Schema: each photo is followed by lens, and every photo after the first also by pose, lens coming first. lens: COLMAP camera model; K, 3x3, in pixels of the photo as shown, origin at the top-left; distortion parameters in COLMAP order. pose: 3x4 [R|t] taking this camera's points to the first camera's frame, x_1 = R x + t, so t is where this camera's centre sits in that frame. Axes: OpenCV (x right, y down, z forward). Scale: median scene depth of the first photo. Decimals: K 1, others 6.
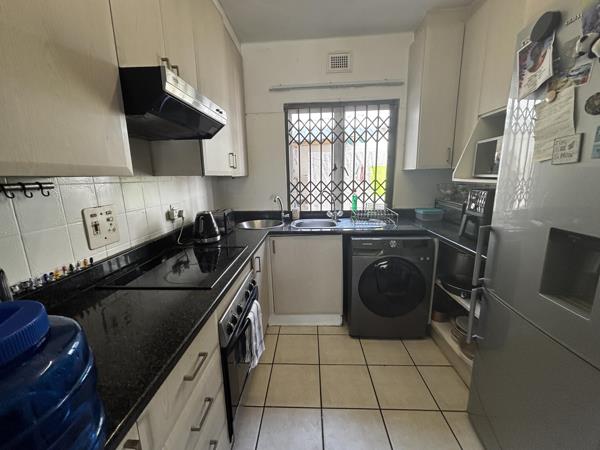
lens RADIAL K [[244.7, 0, 297.9], [0, 244.7, 223.8], [0, 0, 1]] dist [0.000910, -0.000094]
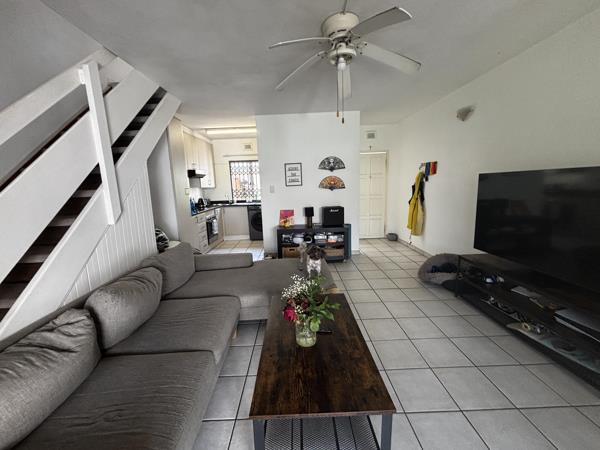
lens RADIAL K [[244.7, 0, 297.9], [0, 244.7, 223.8], [0, 0, 1]] dist [0.000910, -0.000094]
pose [[0.998260, -0.025992, 0.052923, 0.639441], [0.027746, 0.999080, -0.032687, 0.373985], [-0.052025, 0.034098, 0.998063, -2.022051]]
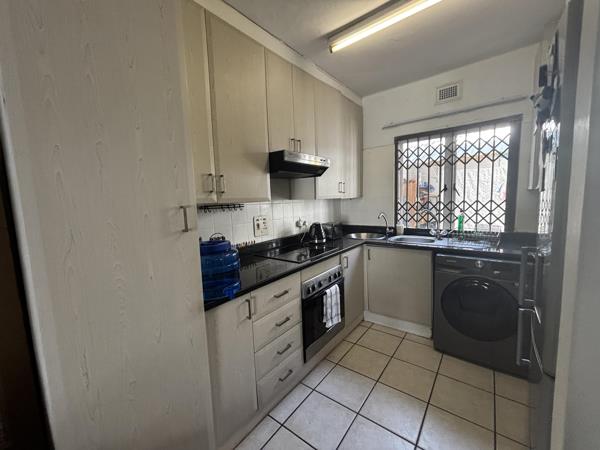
lens RADIAL K [[244.7, 0, 297.9], [0, 244.7, 223.8], [0, 0, 1]] dist [0.000910, -0.000094]
pose [[0.810479, 0.054073, -0.583267, 0.327990], [-0.094022, 0.994829, -0.038420, 0.022431], [0.578173, 0.085978, 0.811372, -0.238059]]
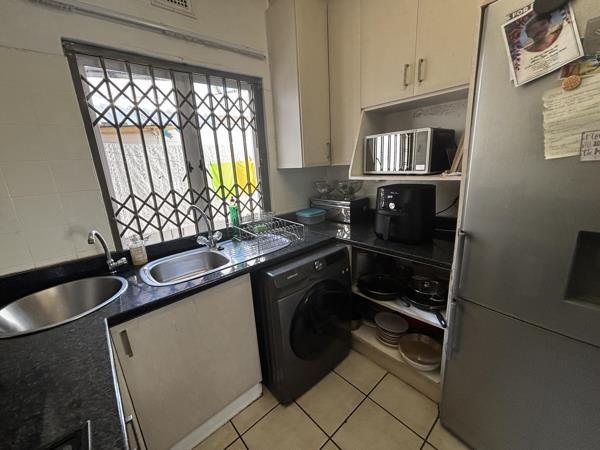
lens RADIAL K [[244.7, 0, 297.9], [0, 244.7, 223.8], [0, 0, 1]] dist [0.000910, -0.000094]
pose [[0.718175, -0.185518, 0.670677, -0.134213], [0.175327, 0.980954, 0.083601, -0.110029], [-0.673413, 0.057548, 0.737023, 0.420626]]
